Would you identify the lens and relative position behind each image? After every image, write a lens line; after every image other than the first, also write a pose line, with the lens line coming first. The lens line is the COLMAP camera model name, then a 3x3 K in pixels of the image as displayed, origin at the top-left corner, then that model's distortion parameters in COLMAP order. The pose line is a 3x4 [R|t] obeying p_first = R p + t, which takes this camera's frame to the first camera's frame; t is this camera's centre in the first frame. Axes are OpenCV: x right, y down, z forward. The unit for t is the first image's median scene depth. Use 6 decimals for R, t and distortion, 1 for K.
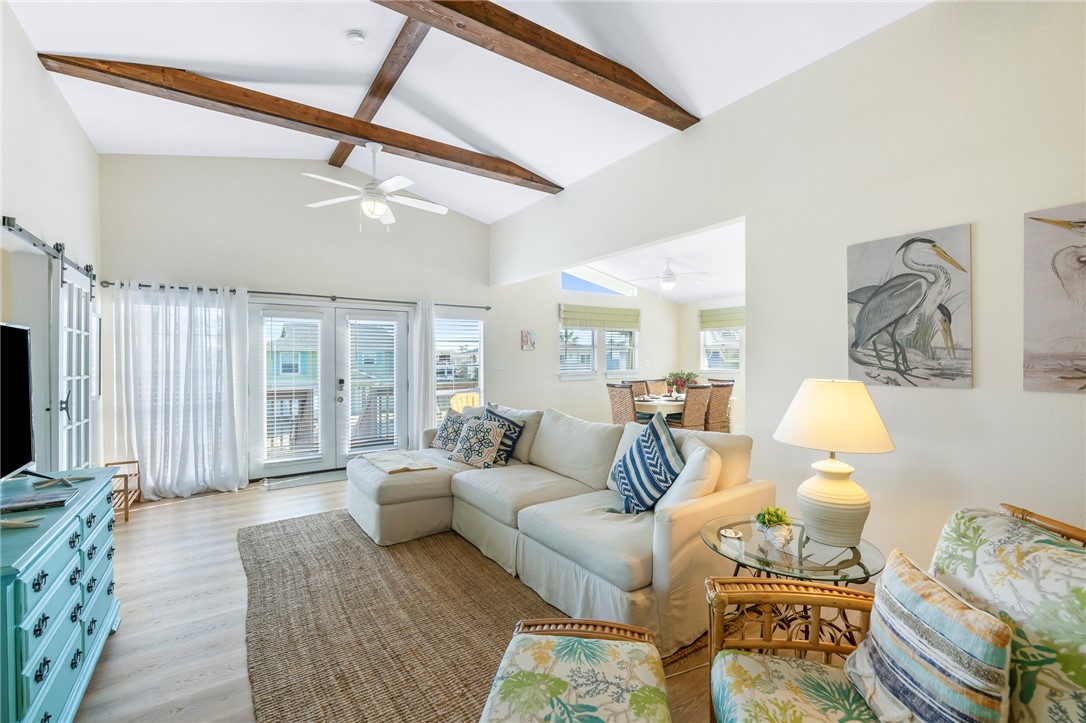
lens RADIAL K [[466.8, 0, 543.0], [0, 466.8, 361.5], [0, 0, 1]] dist [-0.002030, -0.000074]
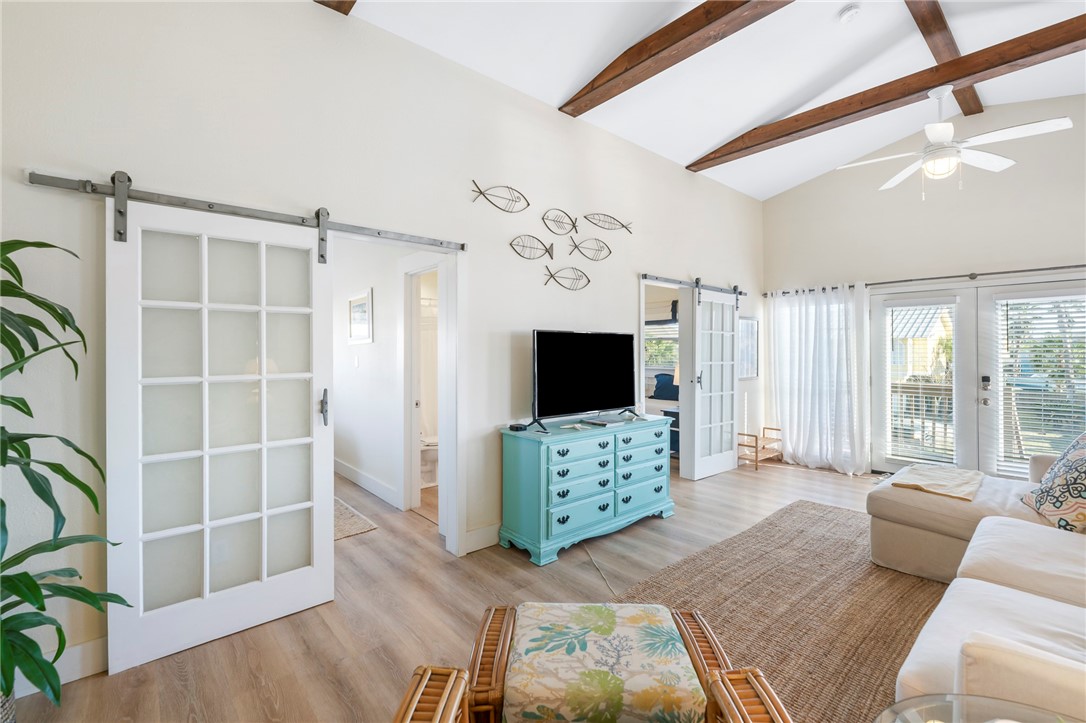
lens RADIAL K [[470.8, 0, 546.7], [0, 470.8, 348.7], [0, 0, 1]] dist [-0.005405, -0.000477]
pose [[0.113983, -0.001076, -0.993482, 0.338453], [-0.006180, 0.999979, -0.001792, -0.003509], [0.993463, 0.006344, 0.113974, 0.202866]]
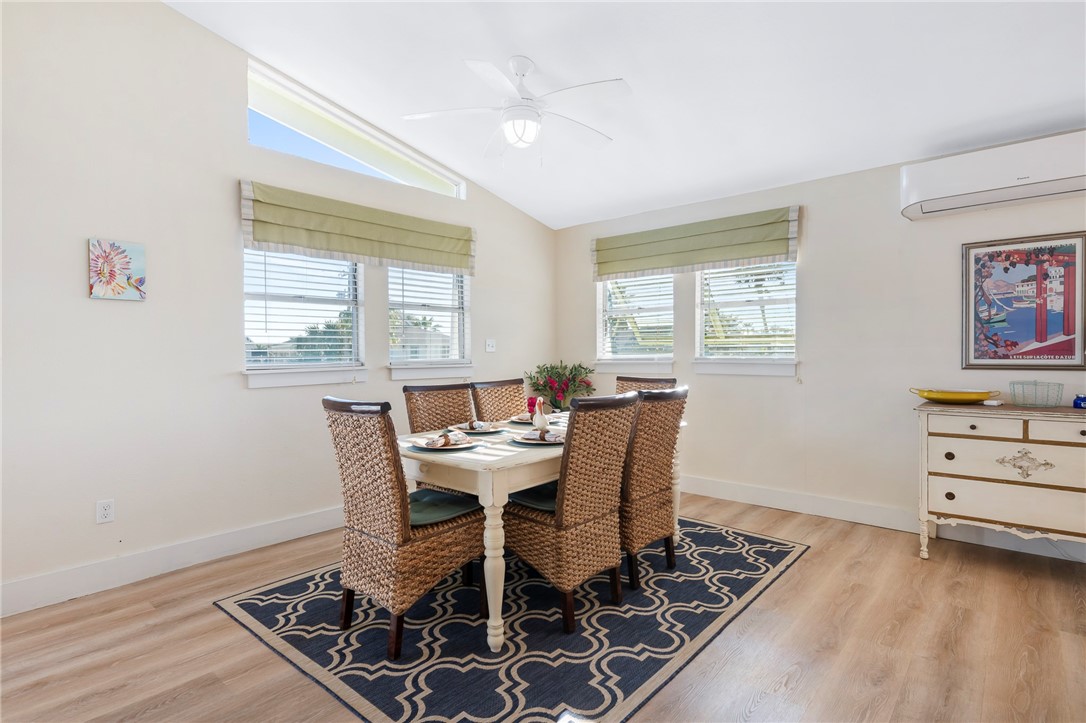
lens RADIAL K [[548.8, 0, 550.7], [0, 548.8, 362.7], [0, 0, 1]] dist [-0.000605, -0.000266]
pose [[0.966254, -0.010041, 0.257394, 0.258843], [0.007301, 0.999906, 0.011598, 0.027993], [-0.257486, -0.009327, 0.966237, 0.835661]]
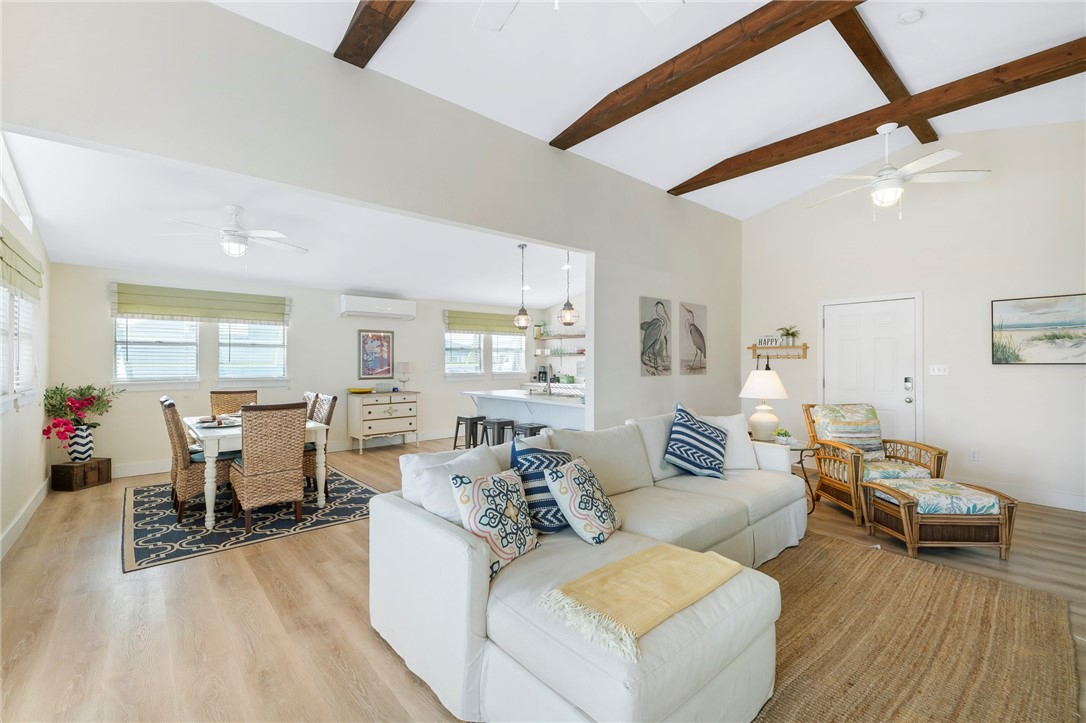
lens RADIAL K [[466.8, 0, 543.0], [0, 466.8, 361.5], [0, 0, 1]] dist [-0.002030, -0.000074]
pose [[-0.117998, 0.004323, 0.993004, -0.633227], [0.006800, 0.999971, -0.003545, -0.001506], [-0.992991, 0.006334, -0.118024, 0.973195]]
